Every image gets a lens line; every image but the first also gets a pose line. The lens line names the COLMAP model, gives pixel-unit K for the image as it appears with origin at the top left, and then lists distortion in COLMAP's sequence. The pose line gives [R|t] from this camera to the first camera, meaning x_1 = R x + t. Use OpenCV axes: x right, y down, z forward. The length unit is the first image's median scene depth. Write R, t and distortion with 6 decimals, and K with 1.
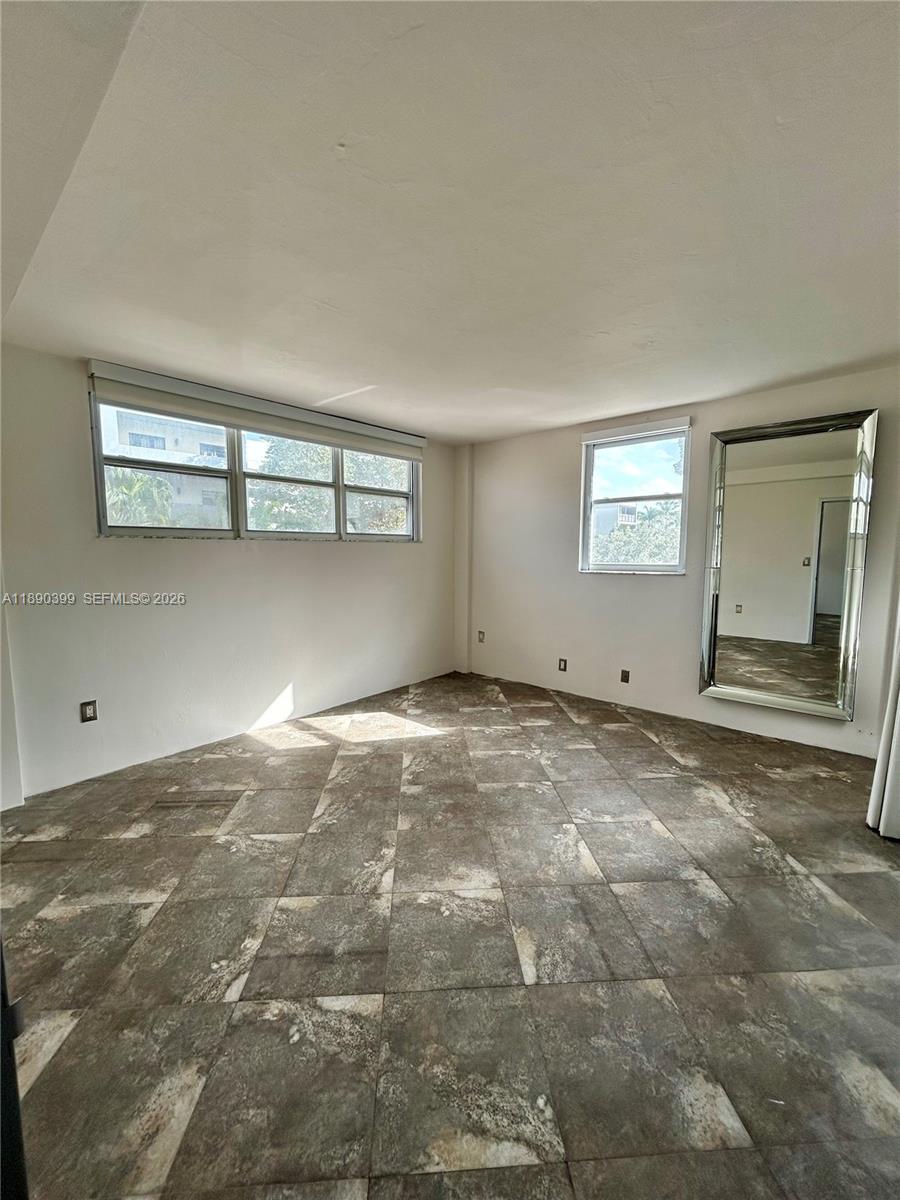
lens RADIAL K [[483.9, 0, 449.8], [0, 483.9, 598.0], [0, 0, 1]] dist [0.001075, -0.000512]
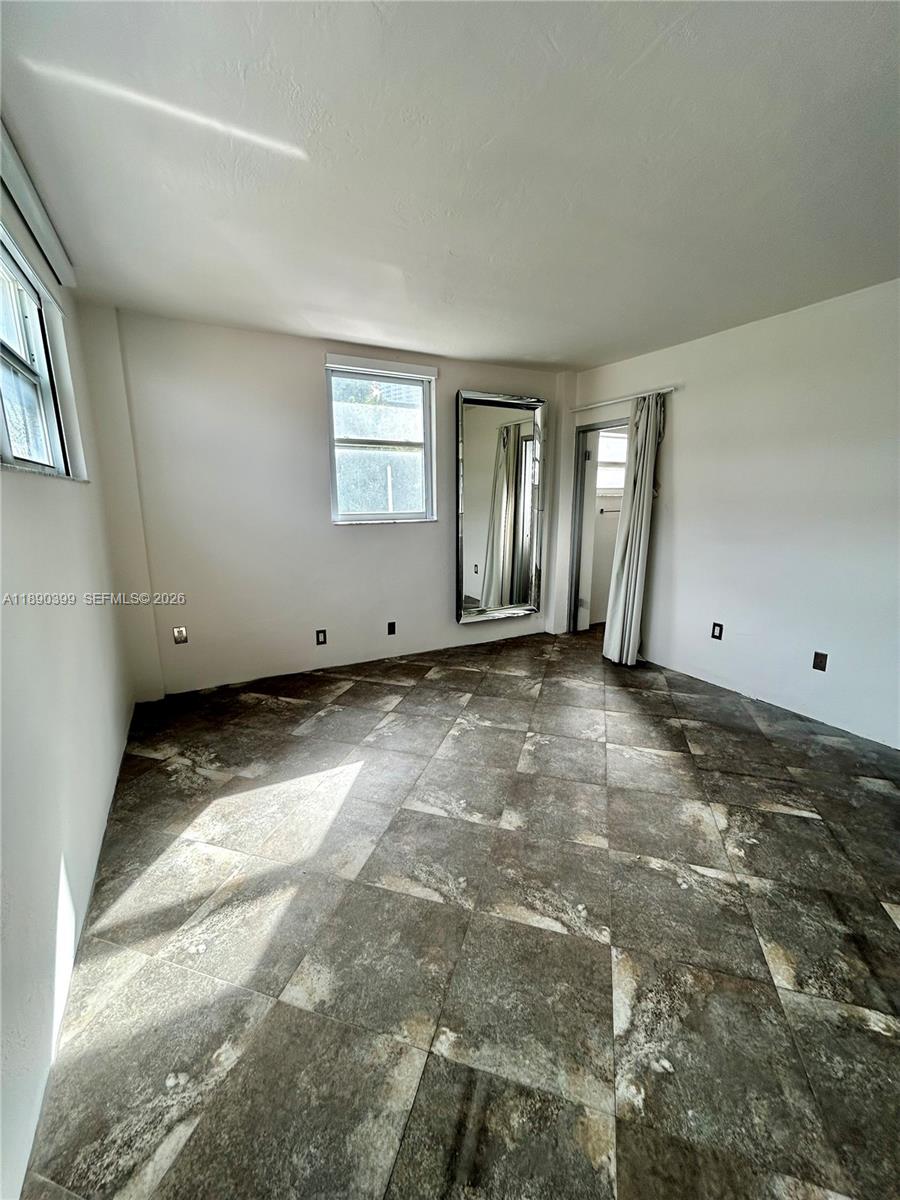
lens RADIAL K [[483.9, 0, 449.8], [0, 483.9, 598.0], [0, 0, 1]] dist [0.001075, -0.000512]
pose [[0.345119, -0.189158, 0.919300, -0.606691], [0.096489, 0.981441, 0.165720, -0.061952], [-0.933586, 0.031509, 0.356966, 0.668973]]
